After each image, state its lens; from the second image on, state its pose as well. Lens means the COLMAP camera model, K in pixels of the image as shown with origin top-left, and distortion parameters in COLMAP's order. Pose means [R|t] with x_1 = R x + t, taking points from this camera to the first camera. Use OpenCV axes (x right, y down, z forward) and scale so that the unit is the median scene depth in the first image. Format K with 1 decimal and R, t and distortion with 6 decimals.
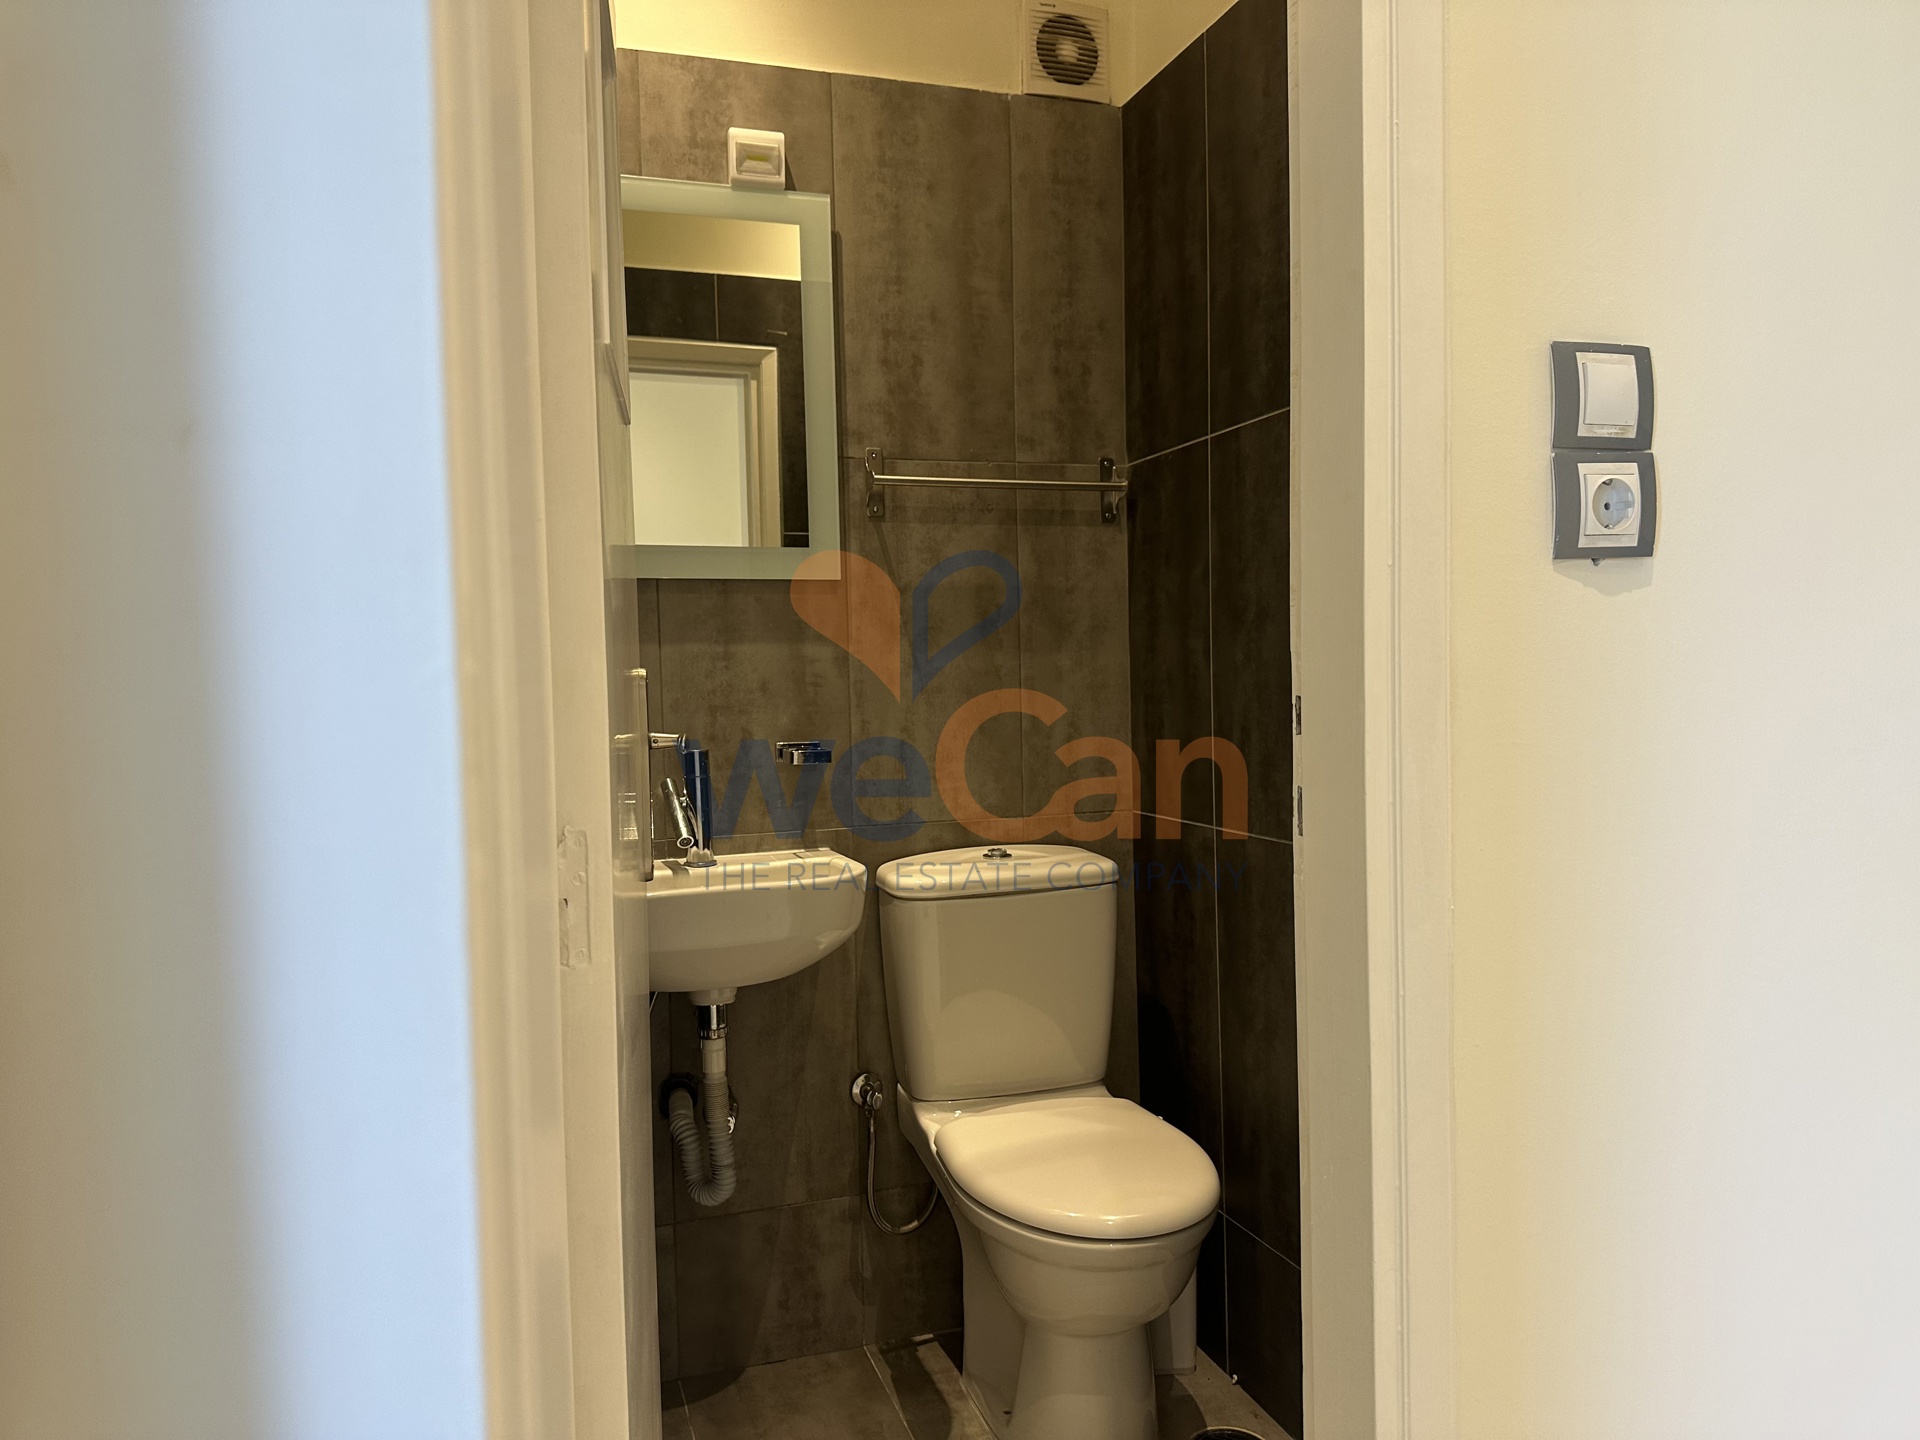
lens RADIAL K [[1378.9, 0, 960.1], [0, 1378.9, 729.2], [0, 0, 1]] dist [0.113509, -0.161896]
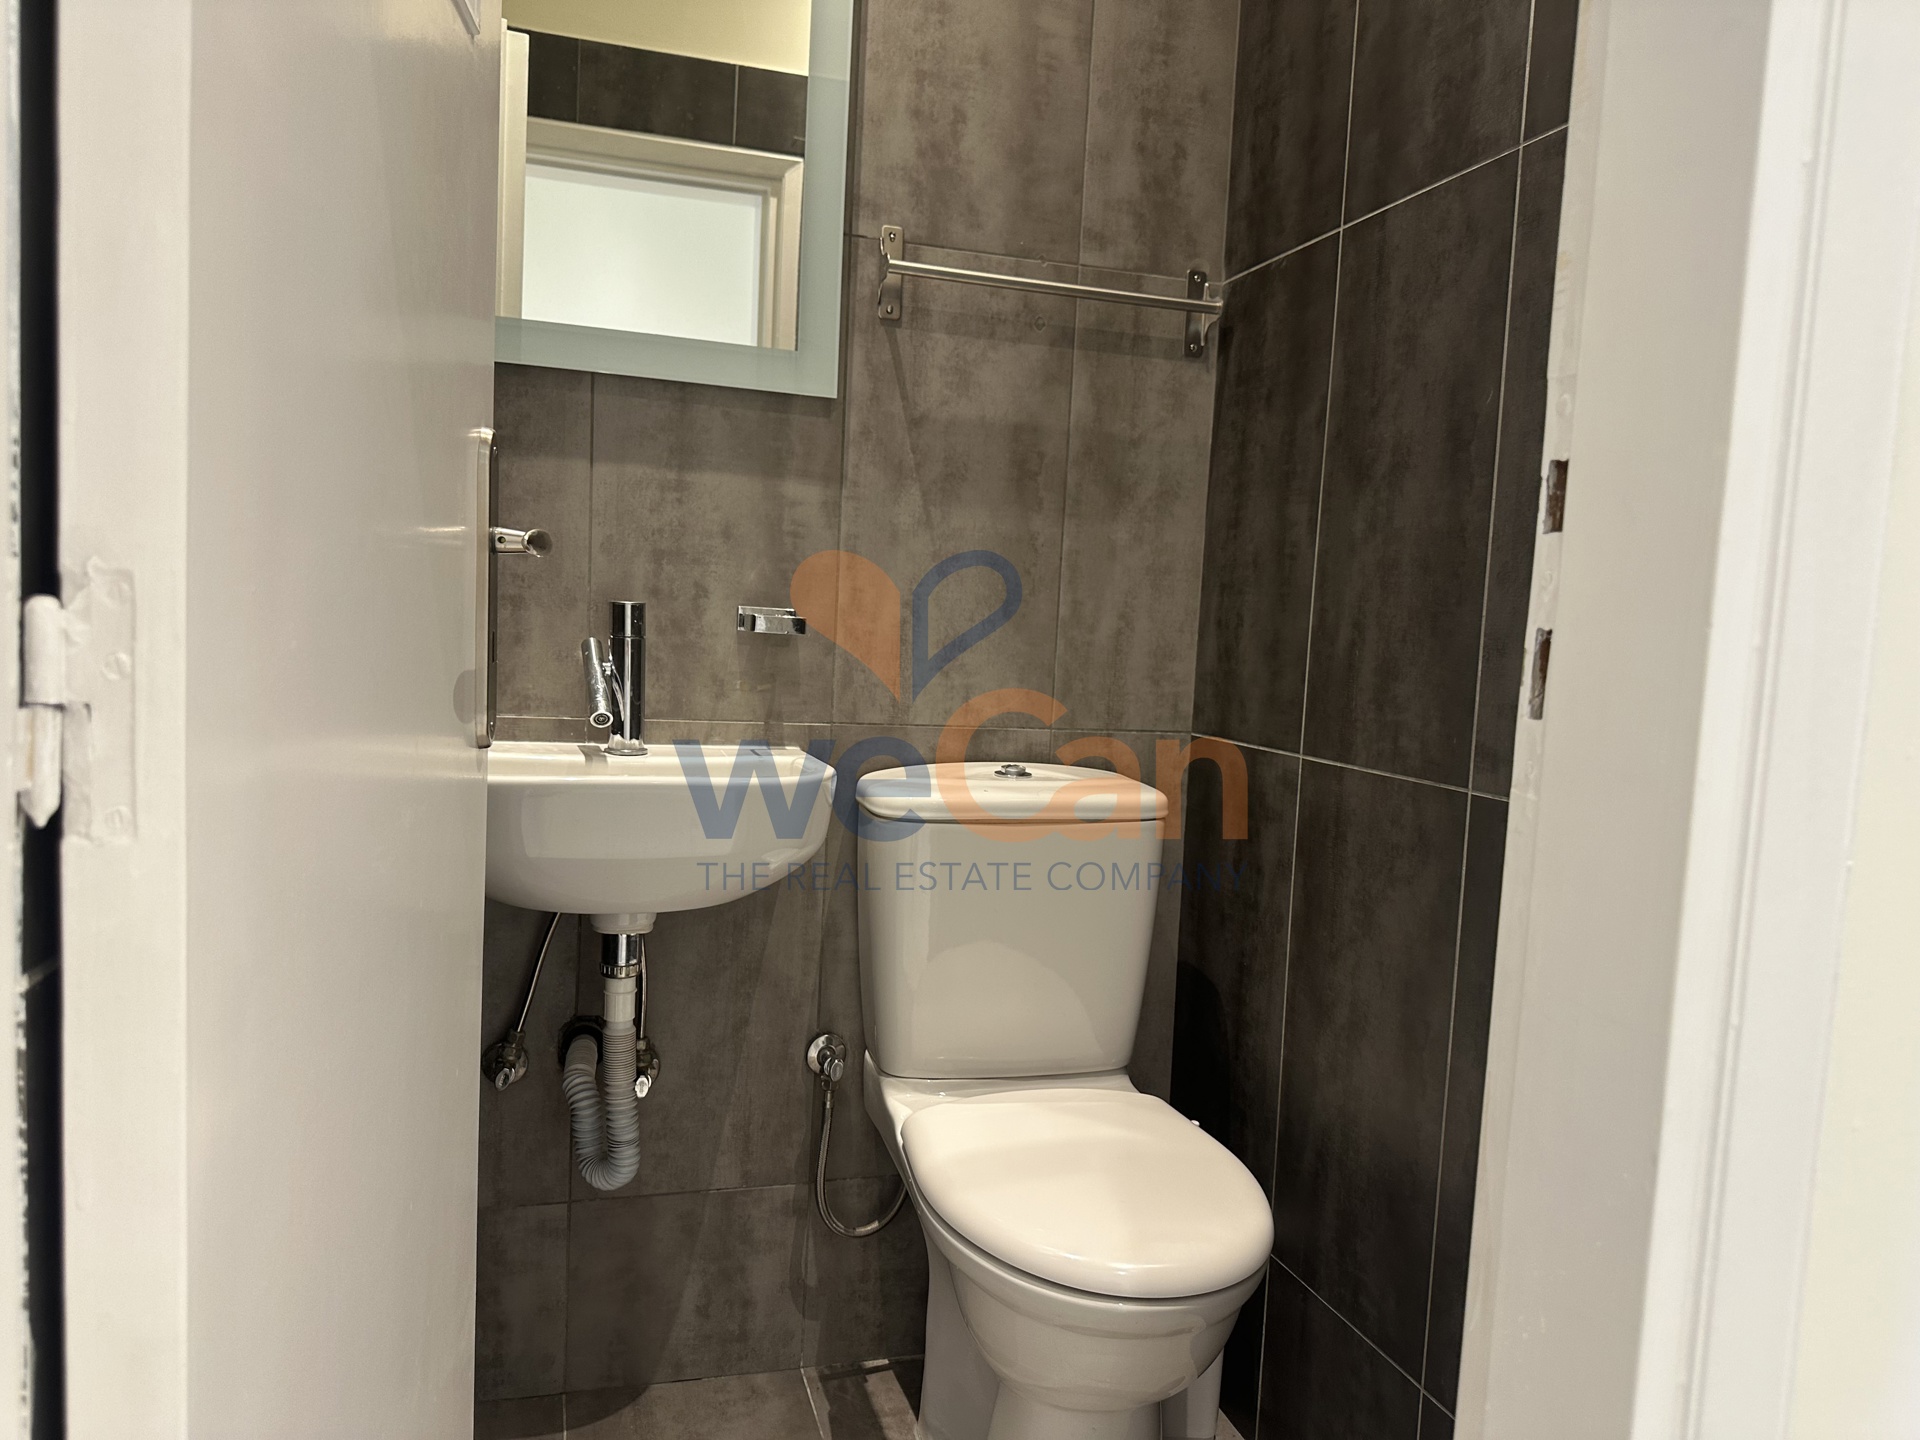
lens RADIAL K [[1380.5, 0, 953.1], [0, 1380.5, 755.3], [0, 0, 1]] dist [0.164321, -0.386901]
pose [[0.996569, 0.075673, -0.033510, 0.018349], [-0.073618, 0.995551, 0.058817, 0.037914], [0.037812, -0.056148, 0.997706, 0.221418]]
